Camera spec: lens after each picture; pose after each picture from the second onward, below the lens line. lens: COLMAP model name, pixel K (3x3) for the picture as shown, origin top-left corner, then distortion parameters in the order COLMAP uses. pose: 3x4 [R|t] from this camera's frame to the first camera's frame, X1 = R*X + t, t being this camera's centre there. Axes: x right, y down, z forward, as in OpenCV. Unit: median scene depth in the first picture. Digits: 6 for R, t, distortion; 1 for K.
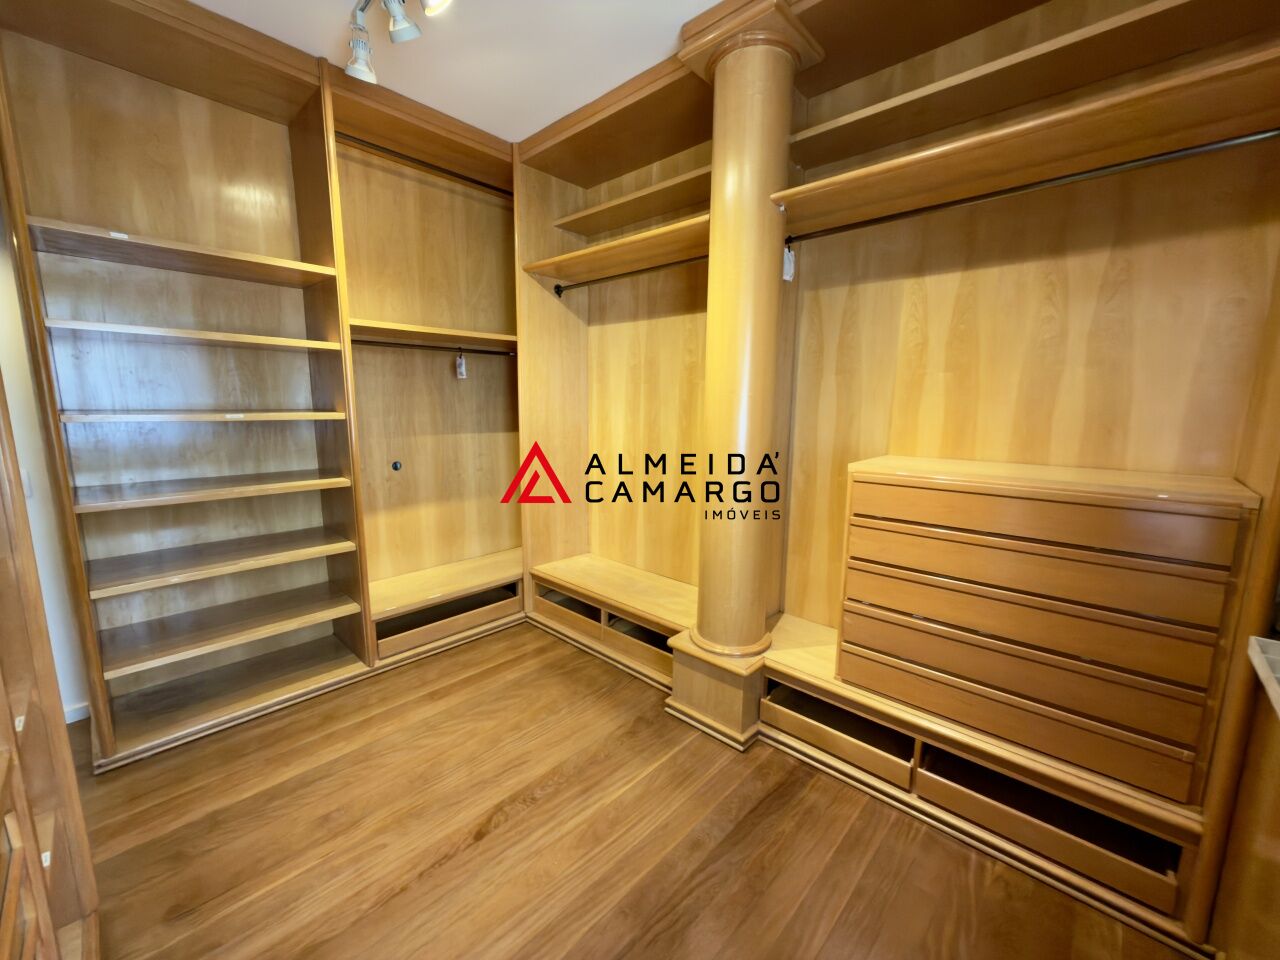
lens RADIAL K [[511.1, 0, 640.0], [0, 511.1, 480.0], [0, 0, 1]] dist [0.000281, 0.000070]
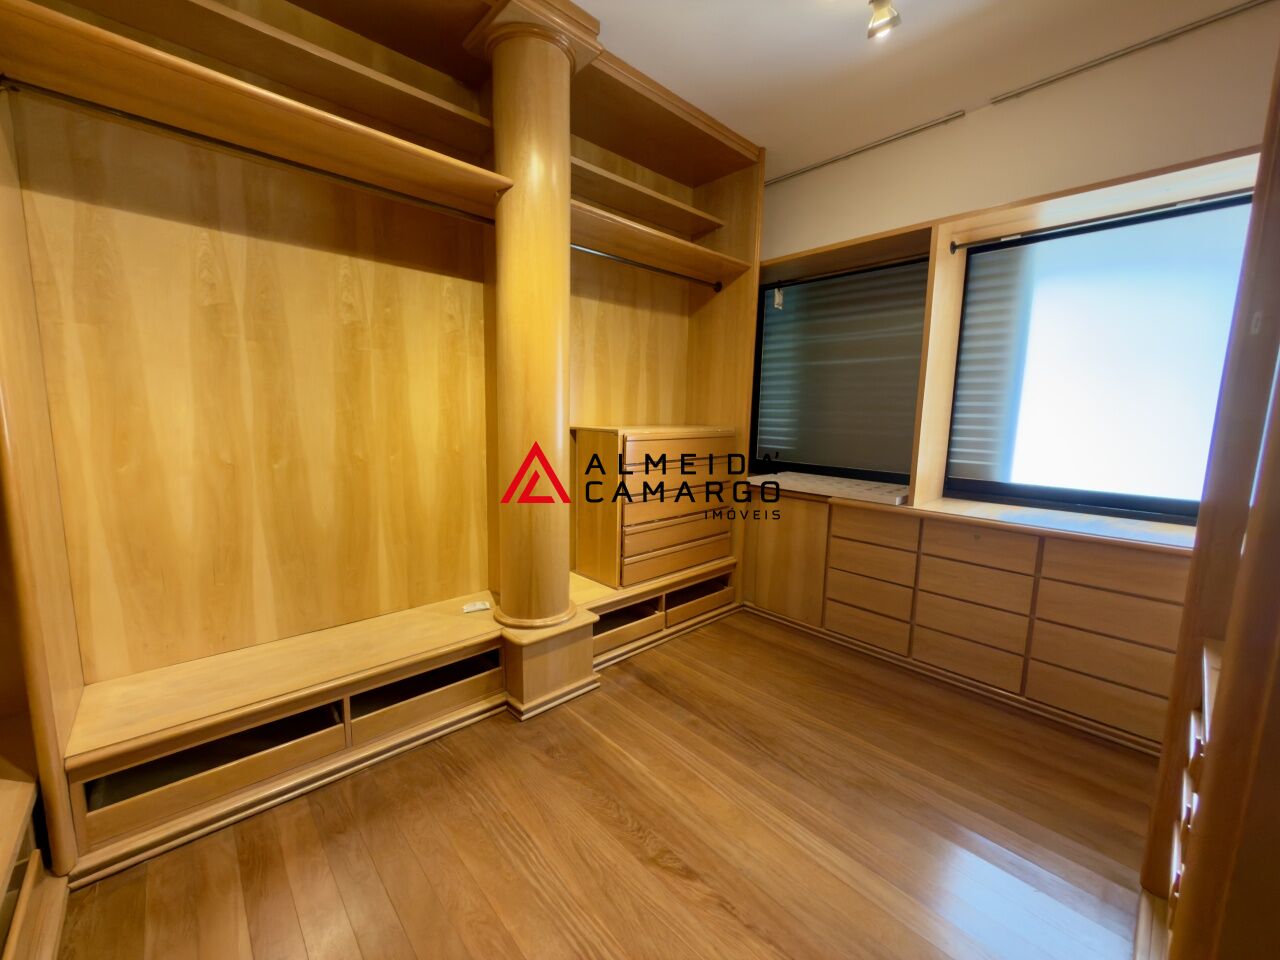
lens RADIAL K [[511.1, 0, 640.0], [0, 511.1, 480.0], [0, 0, 1]] dist [0.000281, 0.000070]
pose [[0.072037, -0.140334, 0.987480, -0.970231], [0.133045, 0.982557, 0.129929, -0.070490], [-0.988489, 0.122020, 0.089451, 0.838169]]
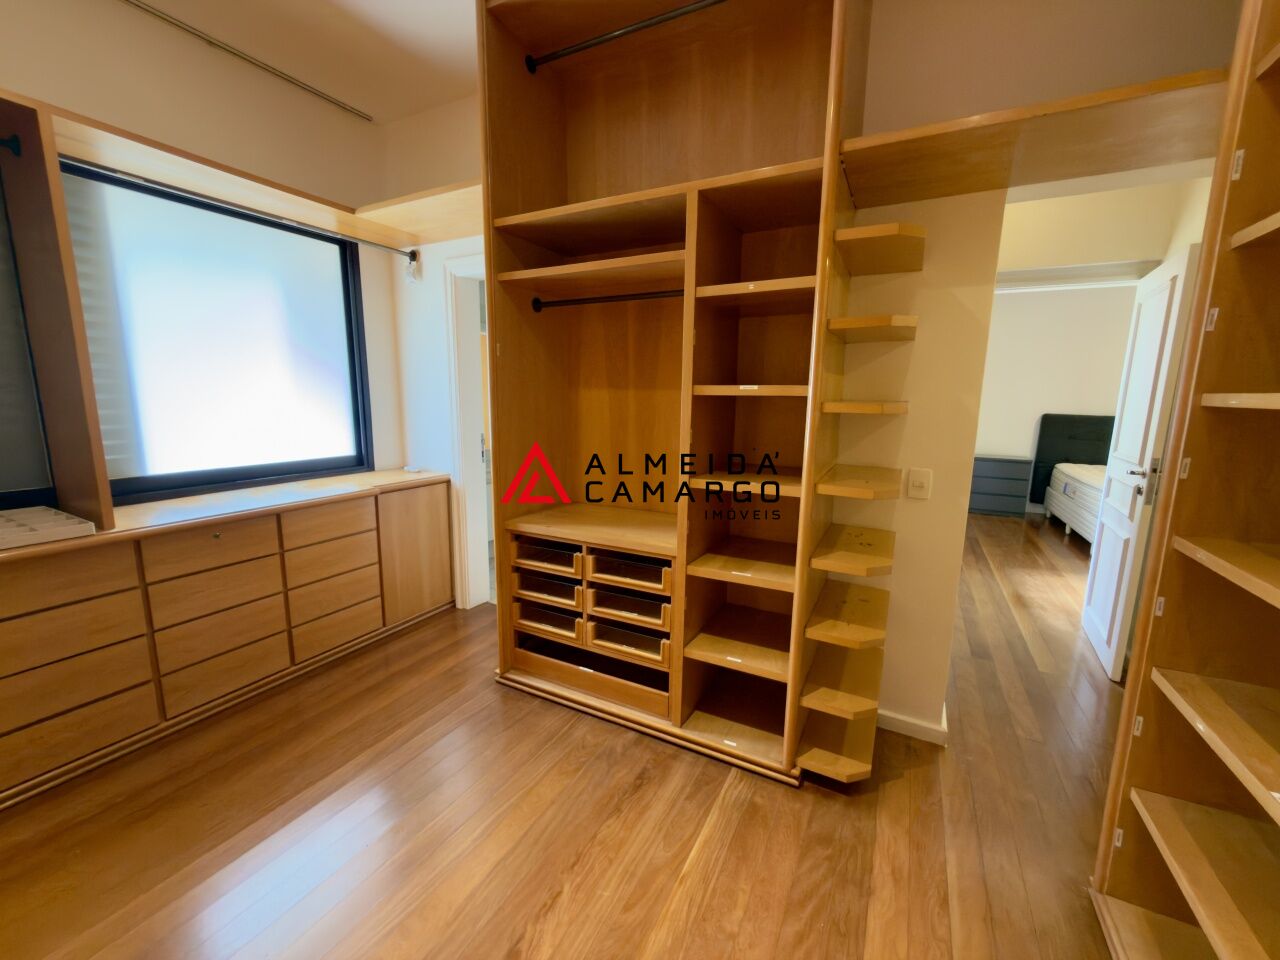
lens RADIAL K [[511.1, 0, 640.0], [0, 511.1, 480.0], [0, 0, 1]] dist [0.000281, 0.000070]
pose [[-0.964039, 0.020648, -0.264958, -0.279102], [-0.064174, 0.949388, 0.307481, -0.178150], [0.257897, 0.313427, -0.913922, 1.363789]]
